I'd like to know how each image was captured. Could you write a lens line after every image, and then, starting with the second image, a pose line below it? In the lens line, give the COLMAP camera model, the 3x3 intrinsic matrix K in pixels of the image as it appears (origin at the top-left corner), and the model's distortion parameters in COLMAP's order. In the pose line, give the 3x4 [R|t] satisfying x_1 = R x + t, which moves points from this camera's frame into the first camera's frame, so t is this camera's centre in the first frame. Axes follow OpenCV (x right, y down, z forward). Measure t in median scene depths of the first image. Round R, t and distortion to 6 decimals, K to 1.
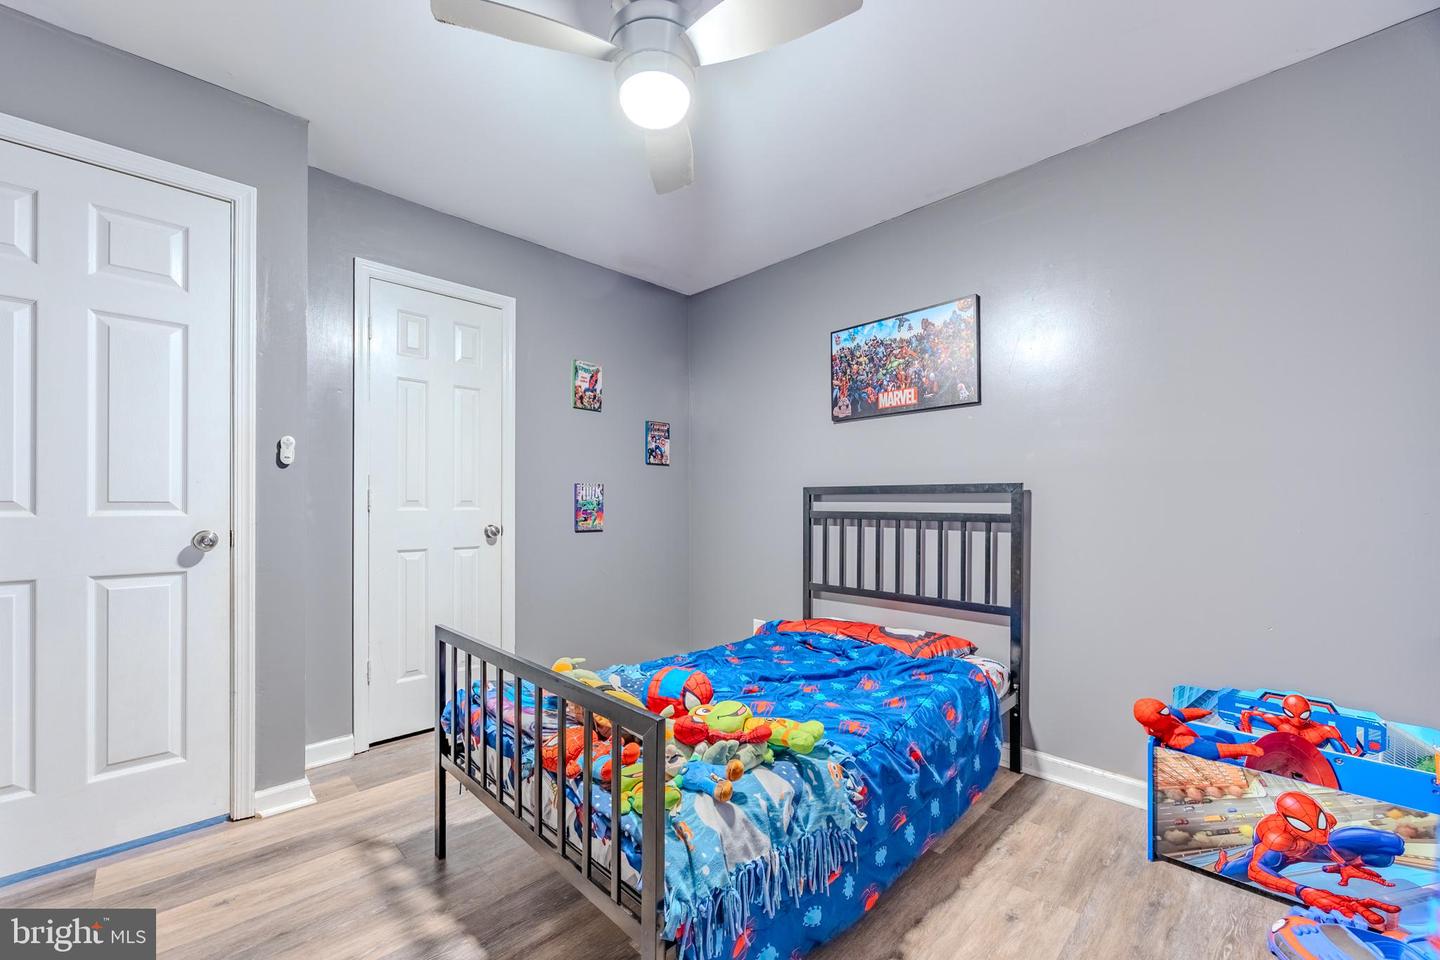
lens RADIAL K [[575.4, 0, 721.1], [0, 575.4, 507.2], [0, 0, 1]] dist [-0.000019, -0.000064]
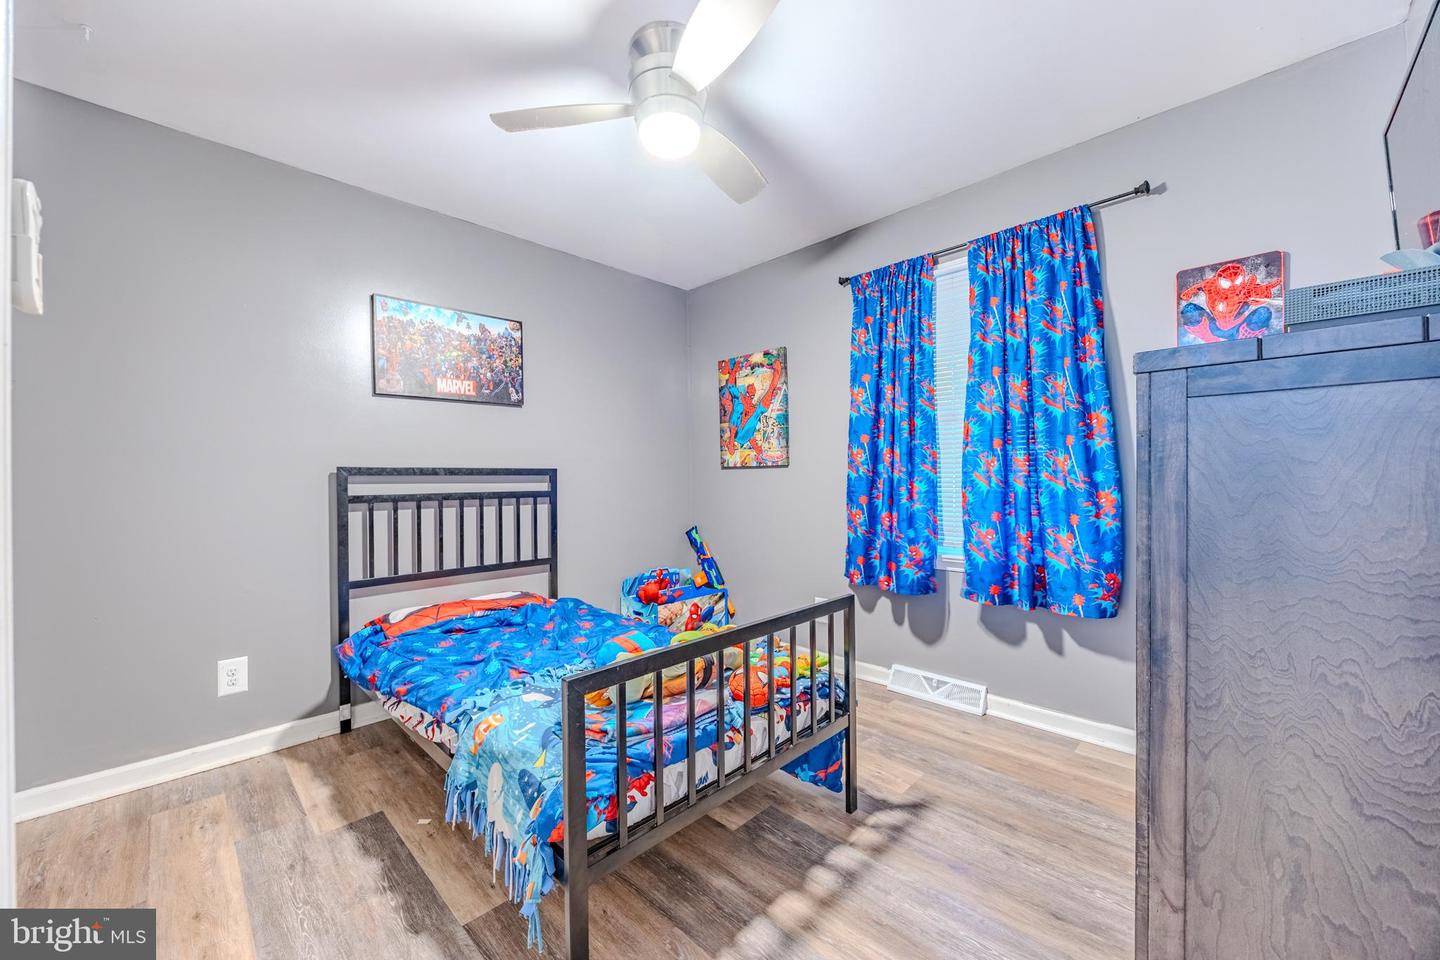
lens RADIAL K [[566.9, 0, 715.2], [0, 566.9, 464.8], [0, 0, 1]] dist [-0.001037, -0.000248]
pose [[-0.023137, 0.014861, 0.999622, -0.793287], [0.006151, 0.999873, -0.014722, -0.024937], [-0.999713, 0.005808, -0.023225, 0.561881]]
